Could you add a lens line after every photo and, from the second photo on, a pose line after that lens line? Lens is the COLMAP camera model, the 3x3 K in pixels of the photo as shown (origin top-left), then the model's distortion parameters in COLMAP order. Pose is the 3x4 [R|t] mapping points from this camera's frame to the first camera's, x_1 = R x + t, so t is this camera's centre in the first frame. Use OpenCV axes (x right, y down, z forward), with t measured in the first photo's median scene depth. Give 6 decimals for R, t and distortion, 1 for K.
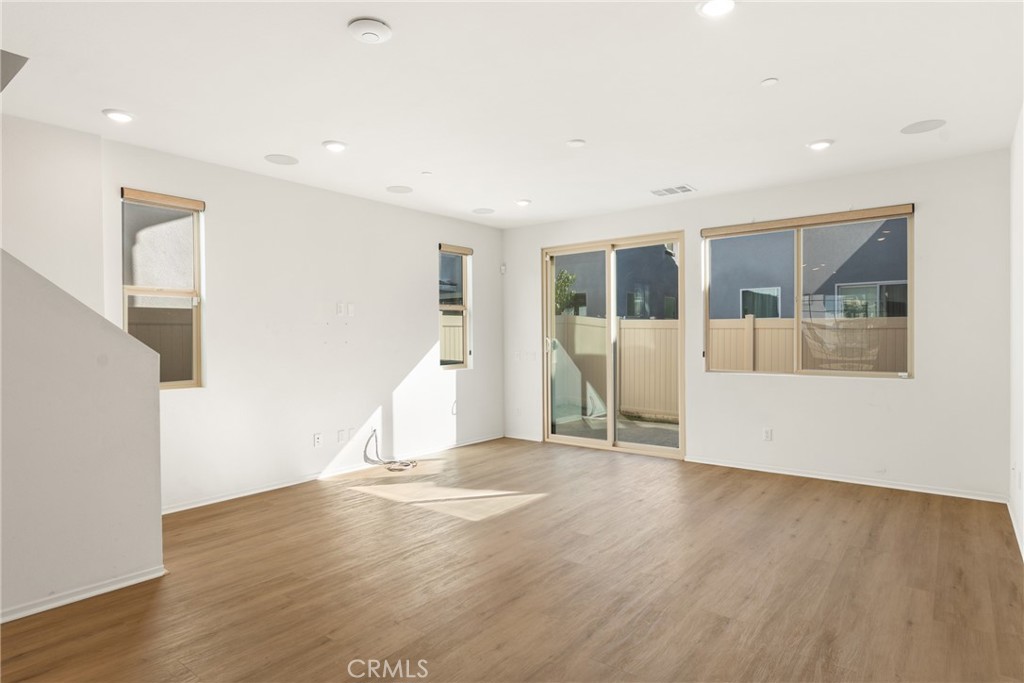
lens RADIAL K [[564.4, 0, 512.8], [0, 564.4, 340.8], [0, 0, 1]] dist [0.001649, 0.000087]
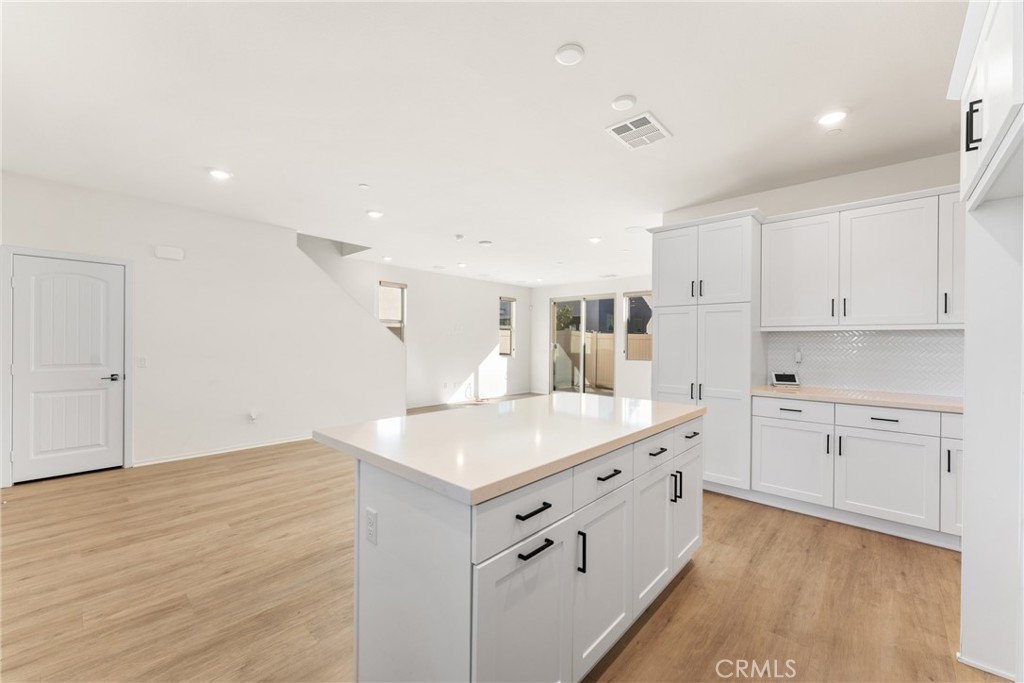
lens RADIAL K [[409.7, 0, 511.4], [0, 409.7, 341.5], [0, 0, 1]] dist [0.008538, 0.000060]
pose [[0.997002, 0.014903, -0.075931, 0.027704], [-0.015512, 0.999852, -0.007440, 0.003856], [0.075809, 0.008595, 0.997085, -0.483373]]
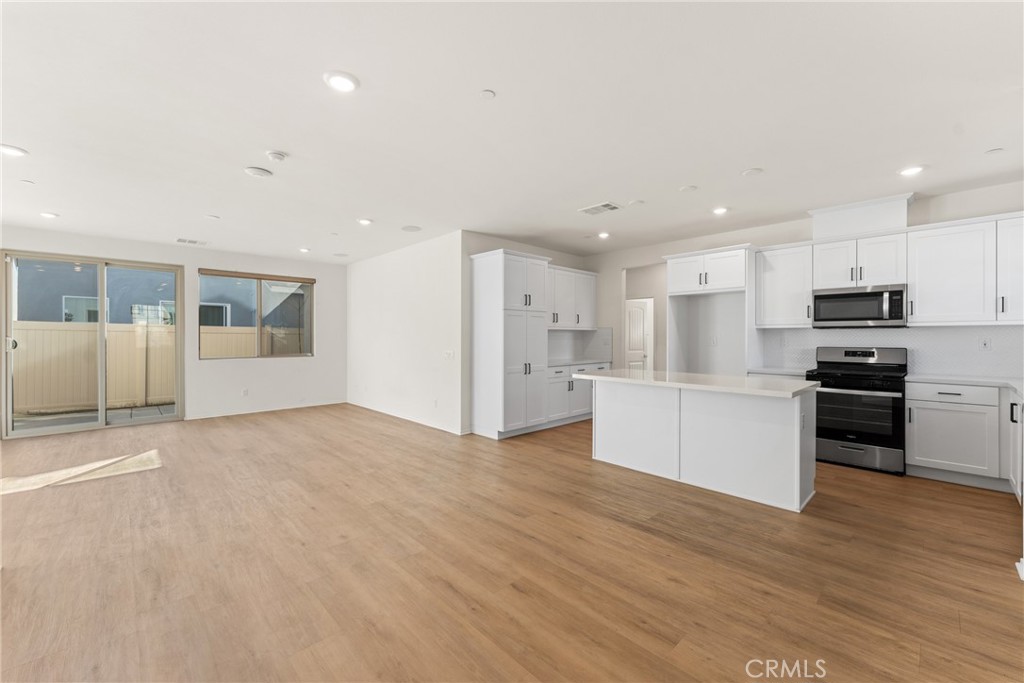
lens RADIAL K [[409.7, 0, 513.1], [0, 409.7, 339.8], [0, 0, 1]] dist [0.008538, 0.000060]
pose [[0.127847, -0.000410, 0.991794, -0.572896], [0.005221, 0.999986, -0.000260, 0.004243], [-0.991780, 0.005212, 0.127847, -0.002507]]
